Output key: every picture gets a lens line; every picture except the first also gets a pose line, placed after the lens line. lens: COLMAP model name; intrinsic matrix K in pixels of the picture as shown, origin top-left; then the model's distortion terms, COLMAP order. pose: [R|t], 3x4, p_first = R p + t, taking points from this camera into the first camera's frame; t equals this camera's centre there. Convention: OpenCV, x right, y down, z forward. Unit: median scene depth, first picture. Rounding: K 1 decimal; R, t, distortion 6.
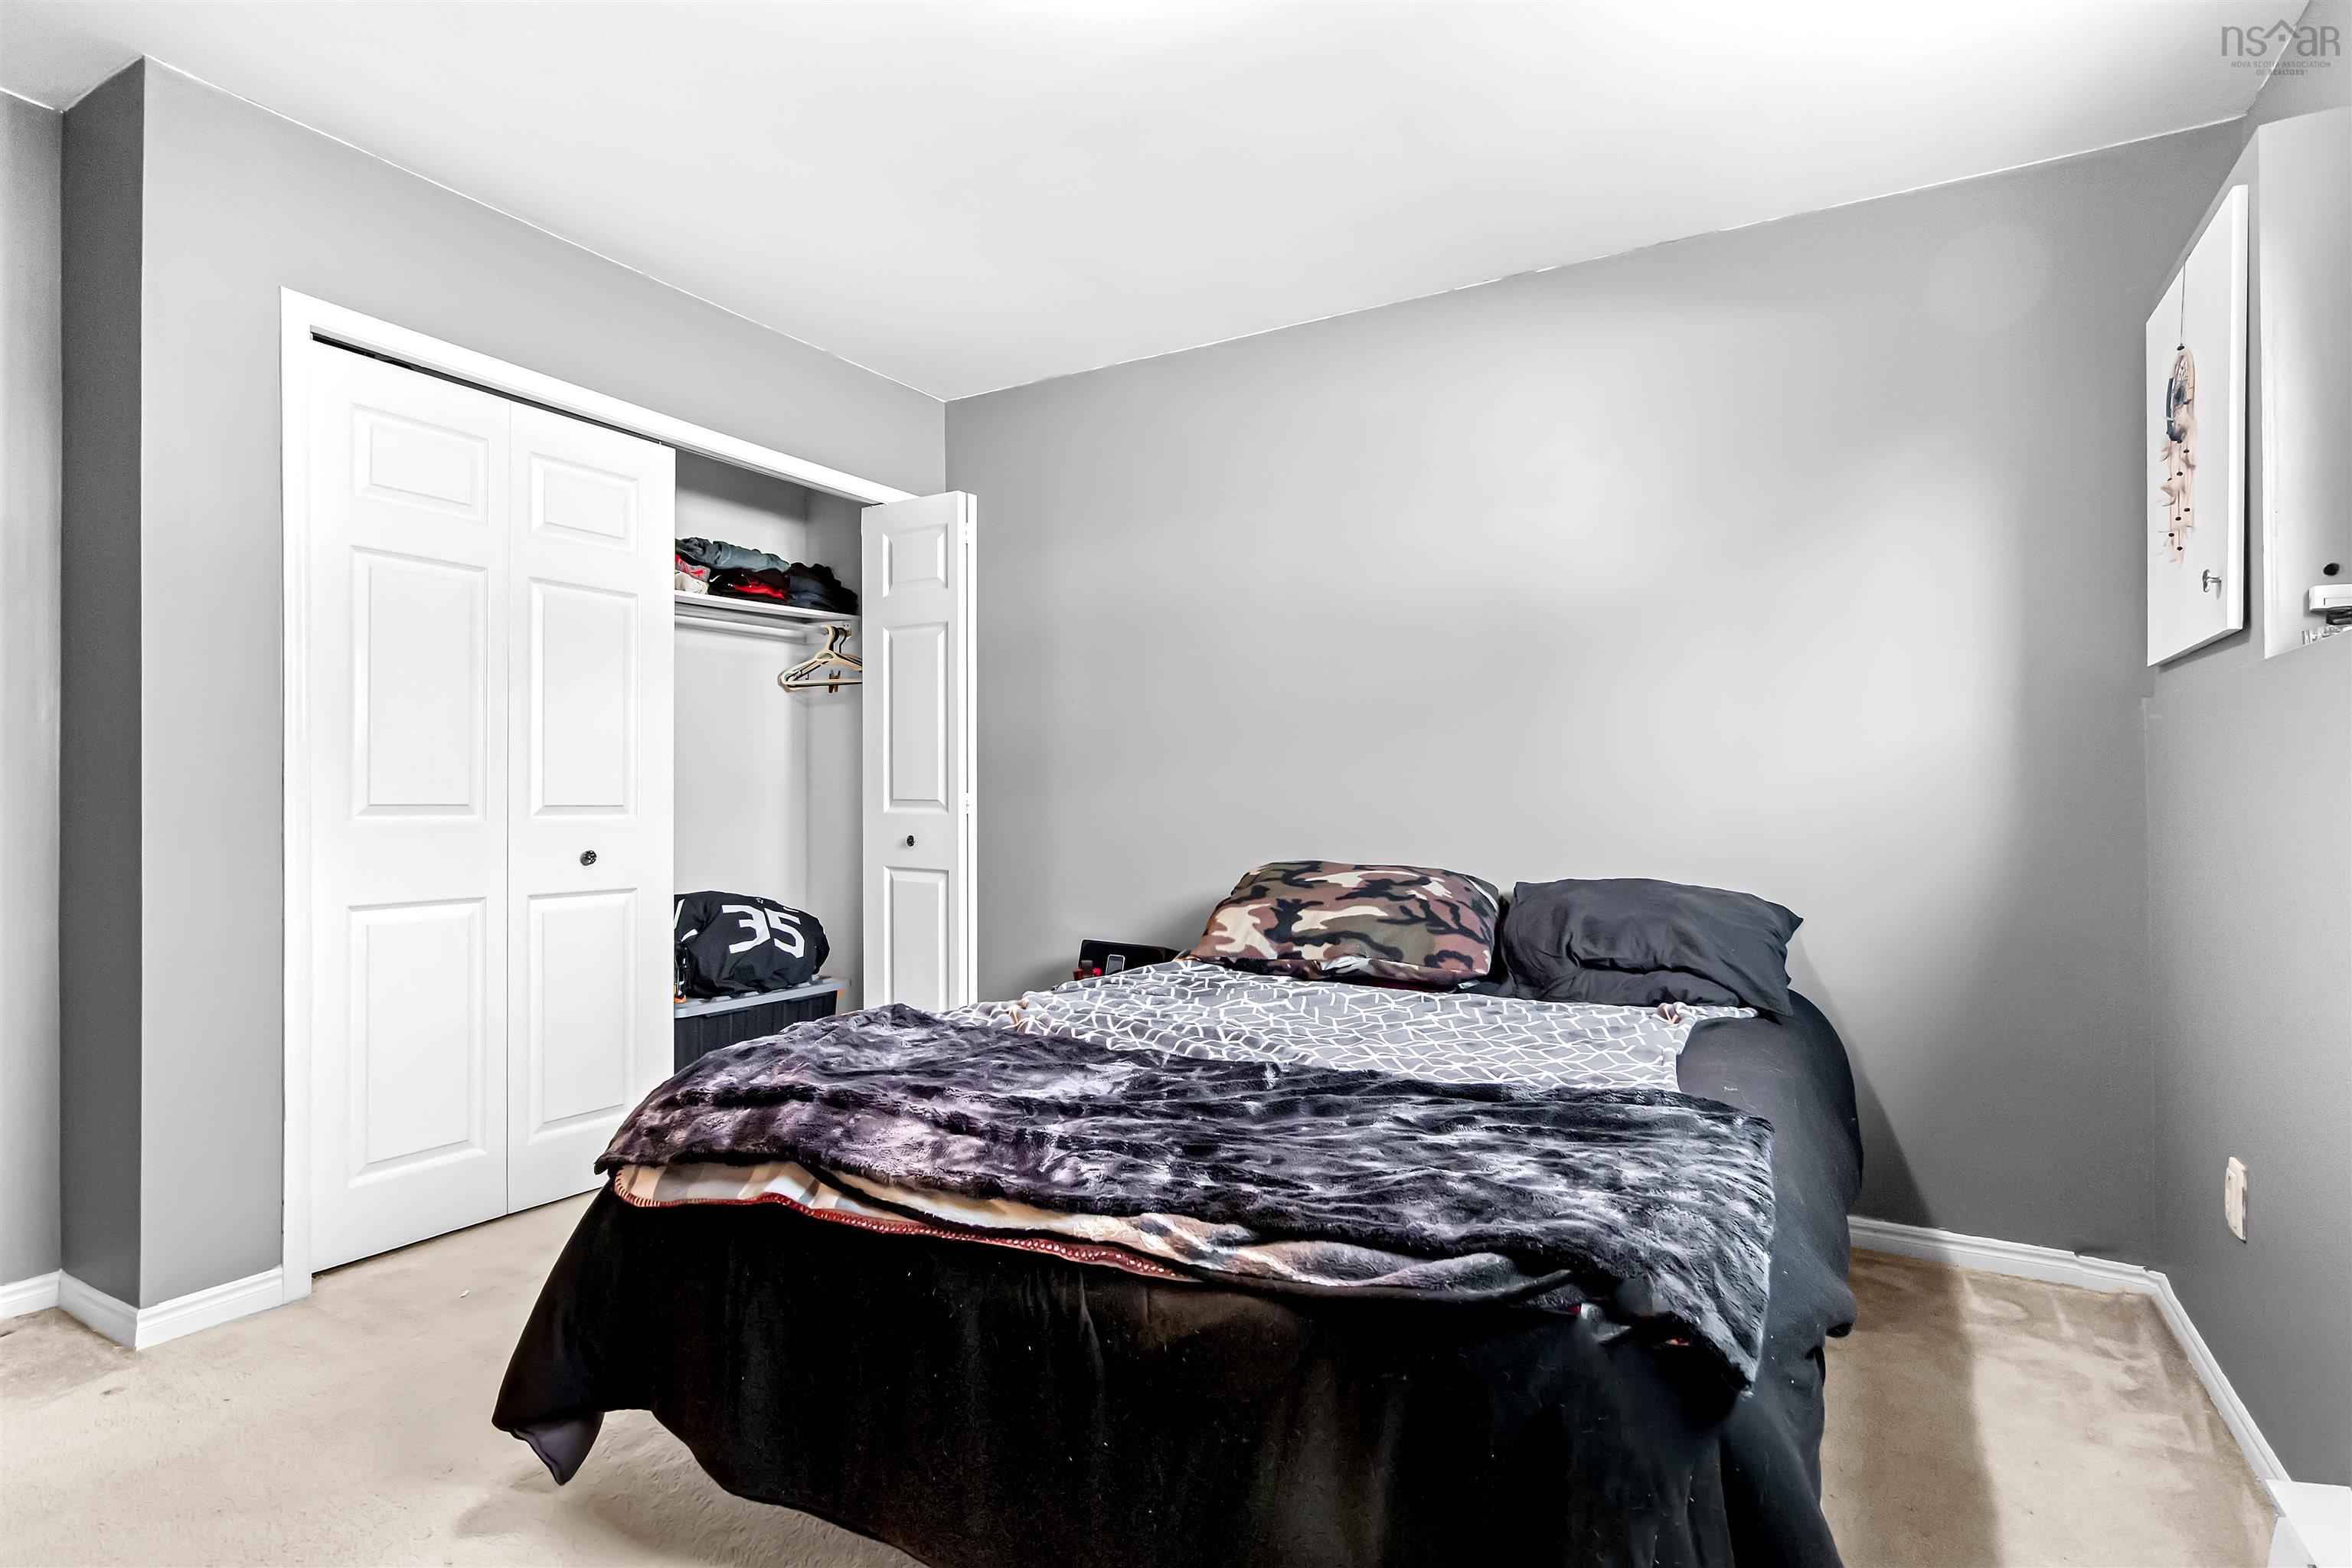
lens RADIAL K [[1149.1, 0, 1178.2], [0, 1149.1, 790.3], [0, 0, 1]] dist [0.004177, -0.000336]
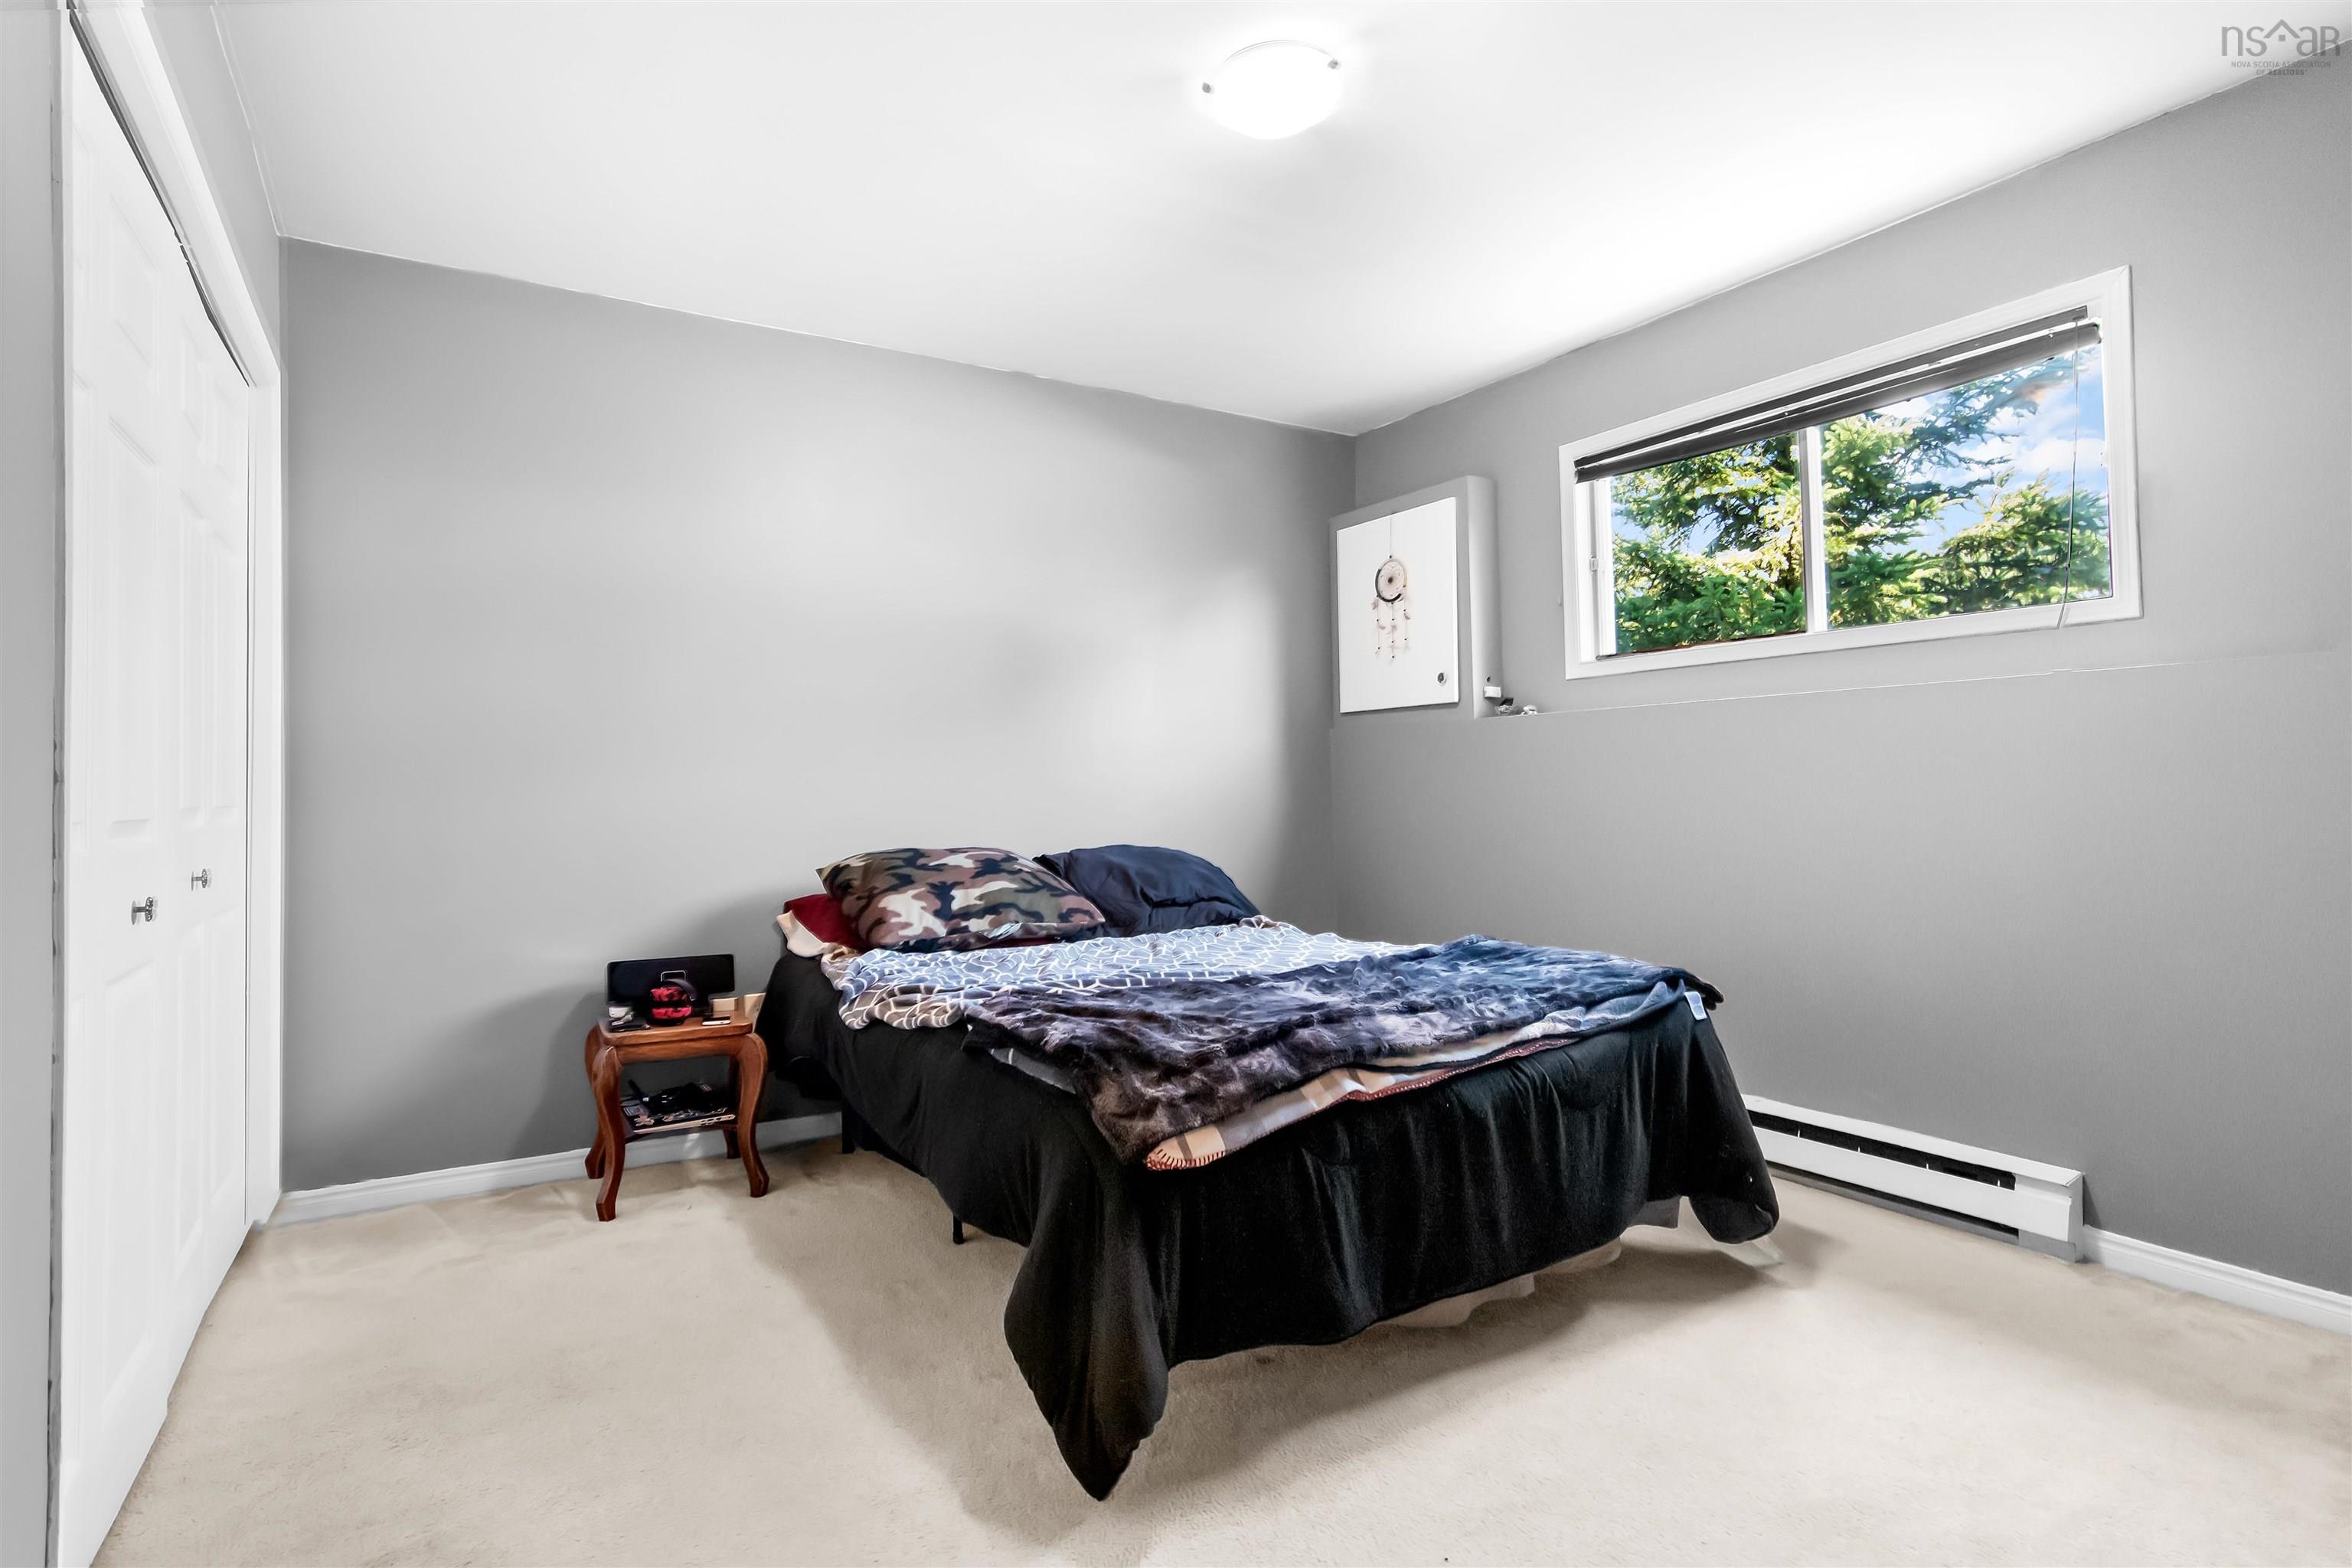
lens RADIAL K [[1149.1, 0, 1170.9], [0, 1149.1, 775.4], [0, 0, 1]] dist [0.004177, -0.000336]
pose [[0.475013, 0.000198, 0.879979, -0.810661], [0.013359, 0.999883, -0.007436, 0.004104], [-0.879877, 0.015287, 0.474955, 0.293638]]
